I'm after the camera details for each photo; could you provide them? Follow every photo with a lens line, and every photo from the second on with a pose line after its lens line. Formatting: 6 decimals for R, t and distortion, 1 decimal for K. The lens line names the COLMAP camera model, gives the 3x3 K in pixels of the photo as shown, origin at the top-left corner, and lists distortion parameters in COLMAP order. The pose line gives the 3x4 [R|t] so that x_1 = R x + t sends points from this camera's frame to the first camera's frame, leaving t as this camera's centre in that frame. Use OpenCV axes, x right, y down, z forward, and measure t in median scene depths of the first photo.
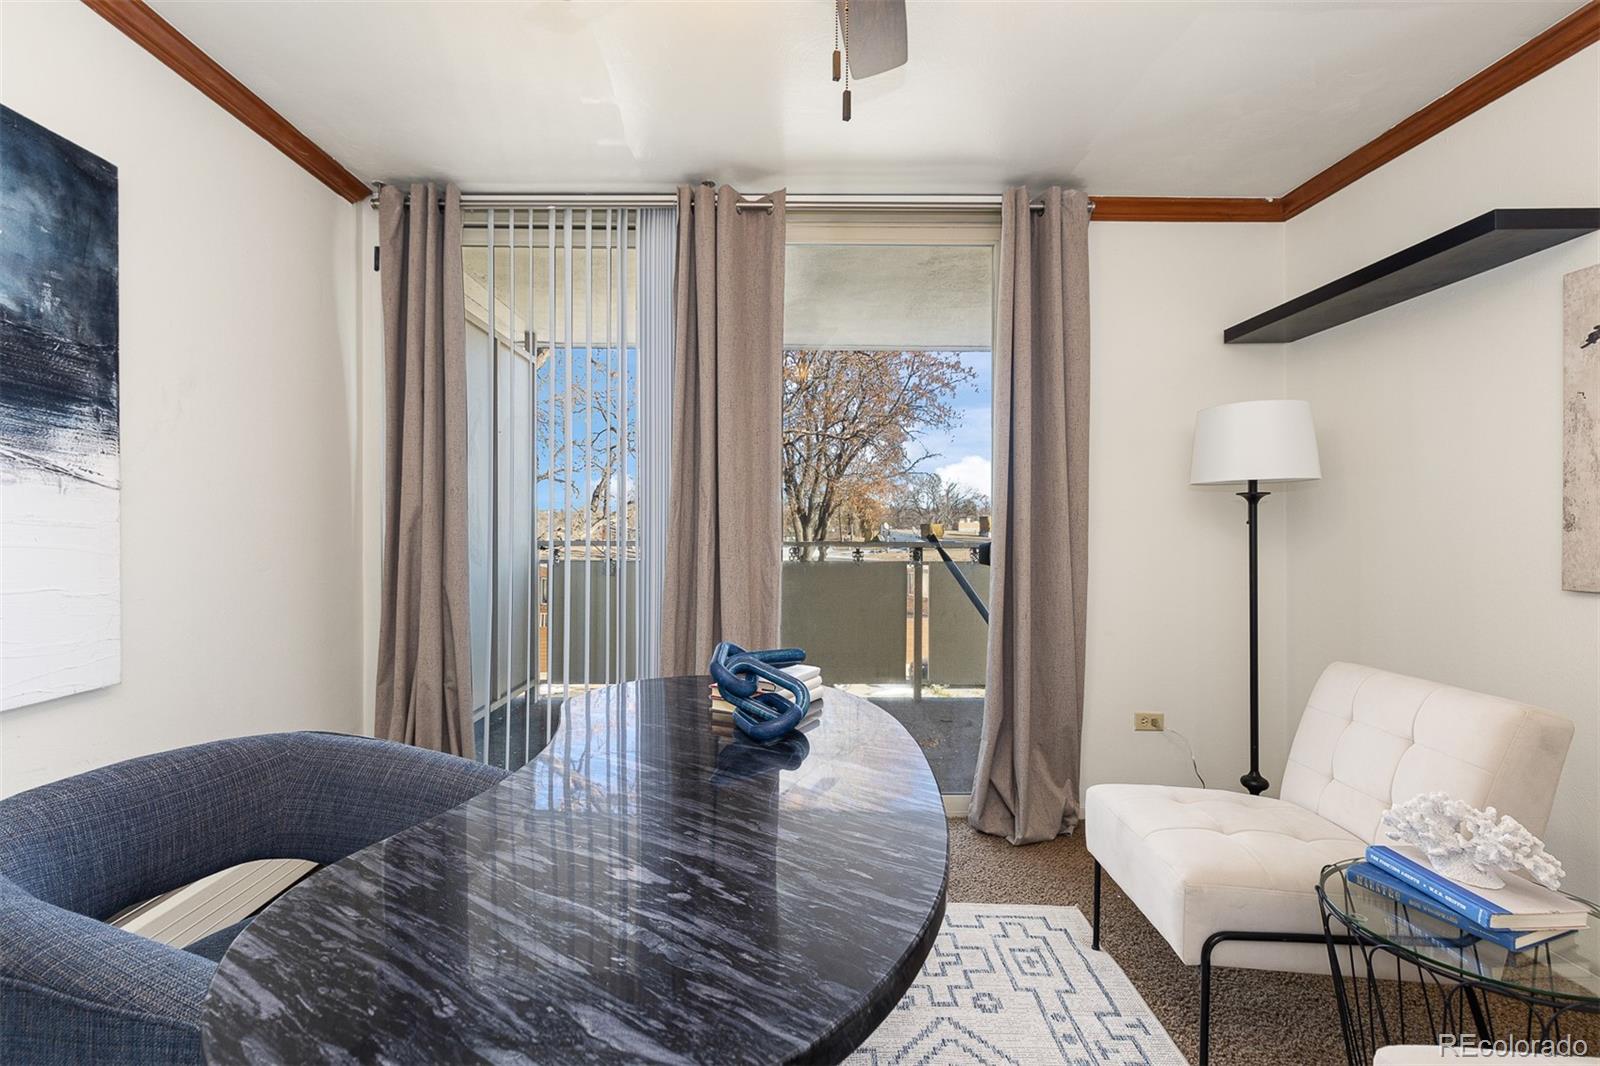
lens RADIAL K [[730.2, 0, 804.5], [0, 730.2, 526.9], [0, 0, 1]] dist [0.010335, -0.001627]
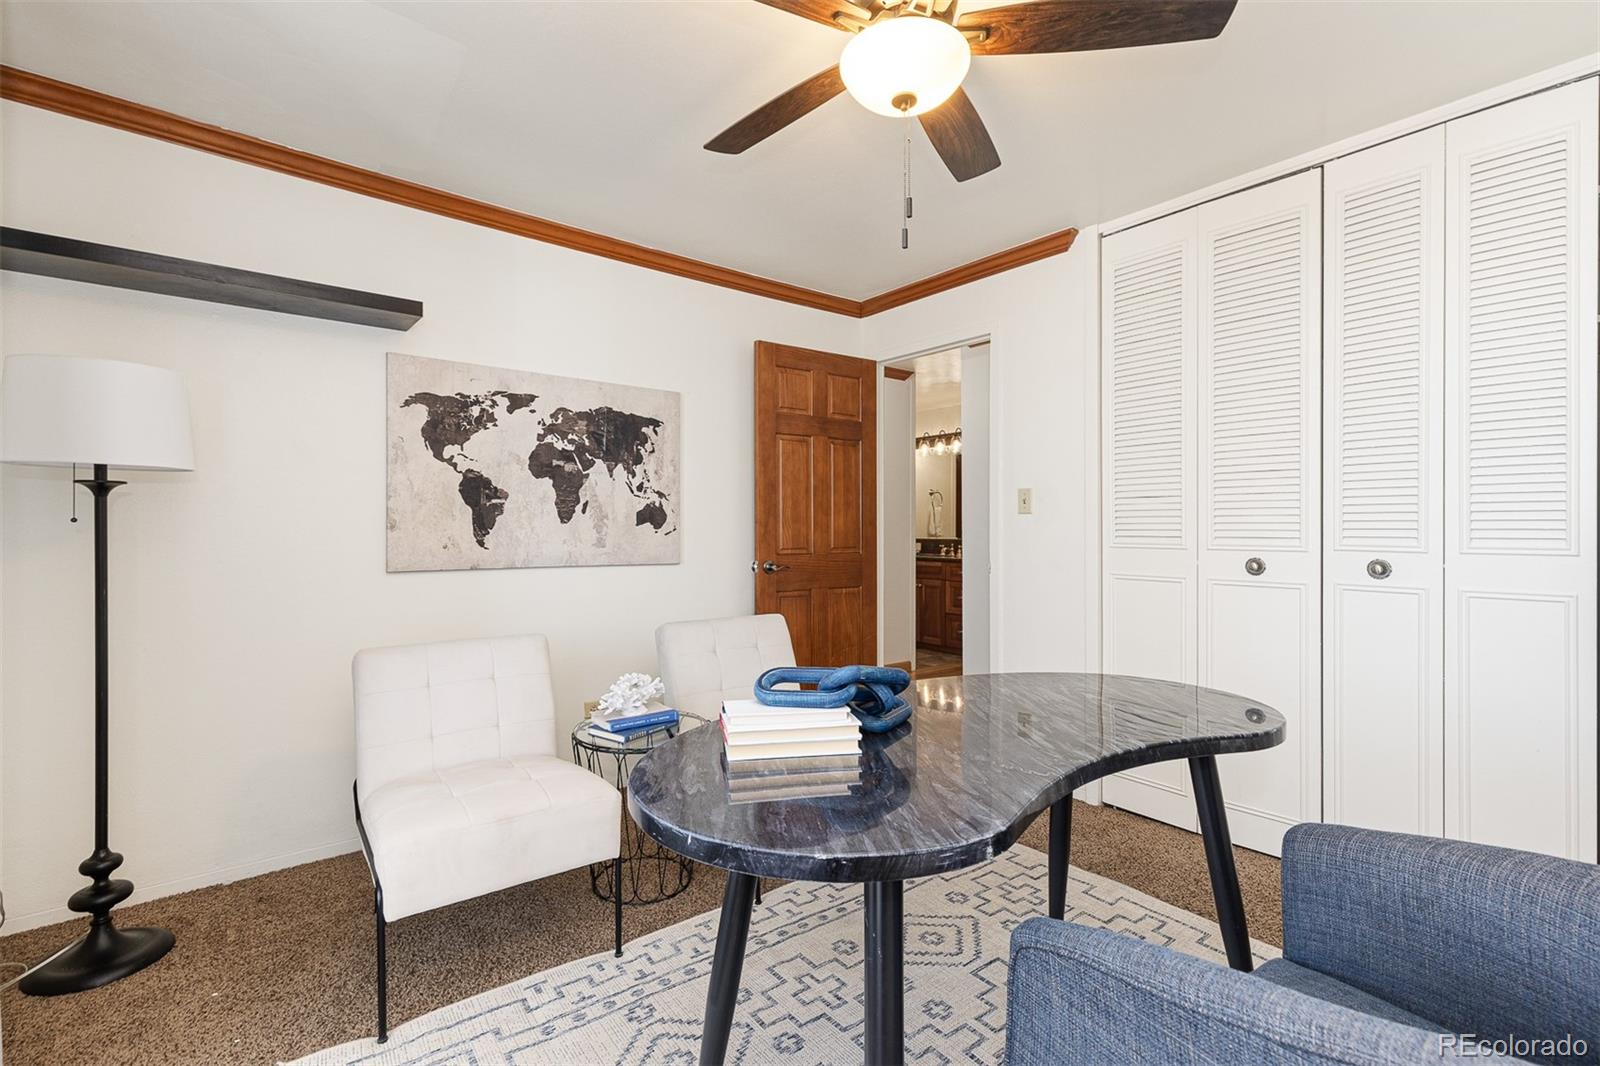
lens RADIAL K [[730.2, 0, 798.9], [0, 730.2, 532.3], [0, 0, 1]] dist [0.010335, -0.001627]
pose [[-0.615651, -0.000306, 0.788019, -0.433422], [-0.000306, 1.000000, 0.000149, 0.005573], [-0.788019, -0.000149, -0.615651, 0.927534]]
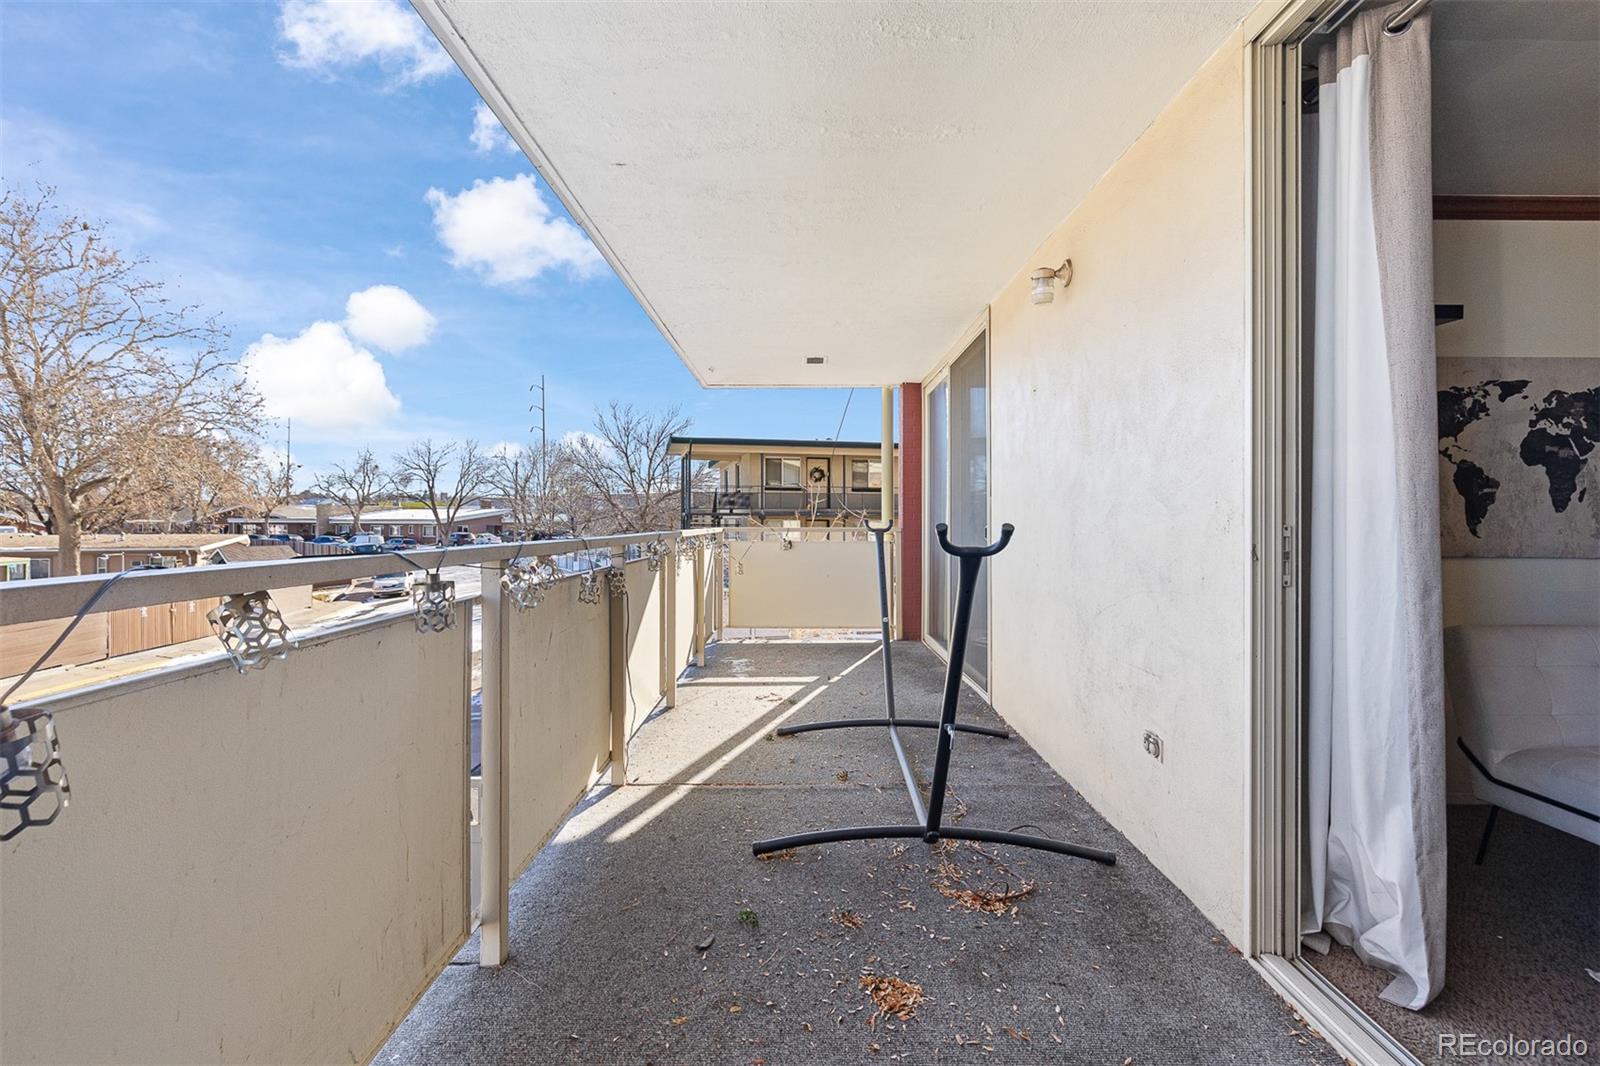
lens RADIAL K [[730.2, 0, 796.6], [0, 730.2, 518.5], [0, 0, 1]] dist [0.010335, -0.001627]
pose [[0.019395, -0.008301, 0.999777, -0.421603], [-0.007999, 0.999932, 0.008458, 0.000834], [-0.999780, -0.008162, 0.019327, 1.635350]]
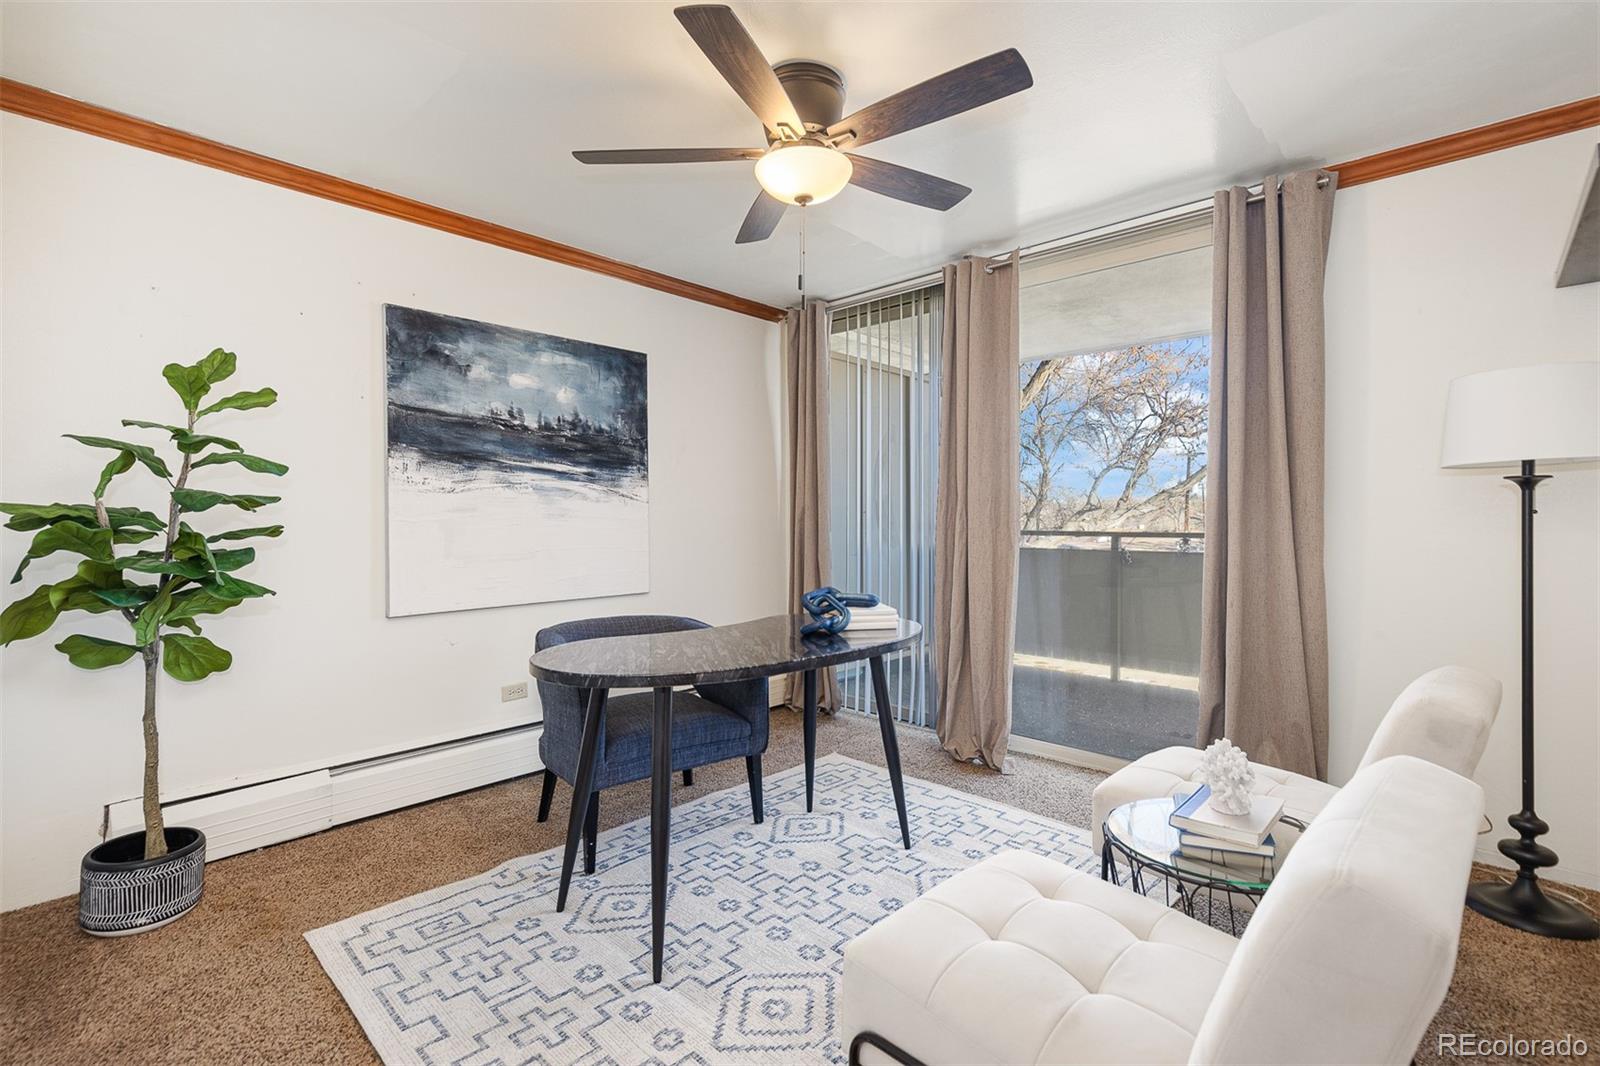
lens RADIAL K [[730.2, 0, 789.3], [0, 730.2, 529.3], [0, 0, 1]] dist [0.010335, -0.001627]
pose [[0.722243, 0.007139, -0.691603, 0.601527], [0.003419, 0.999898, 0.013892, -0.000987], [0.691631, -0.012398, 0.722144, -0.187273]]
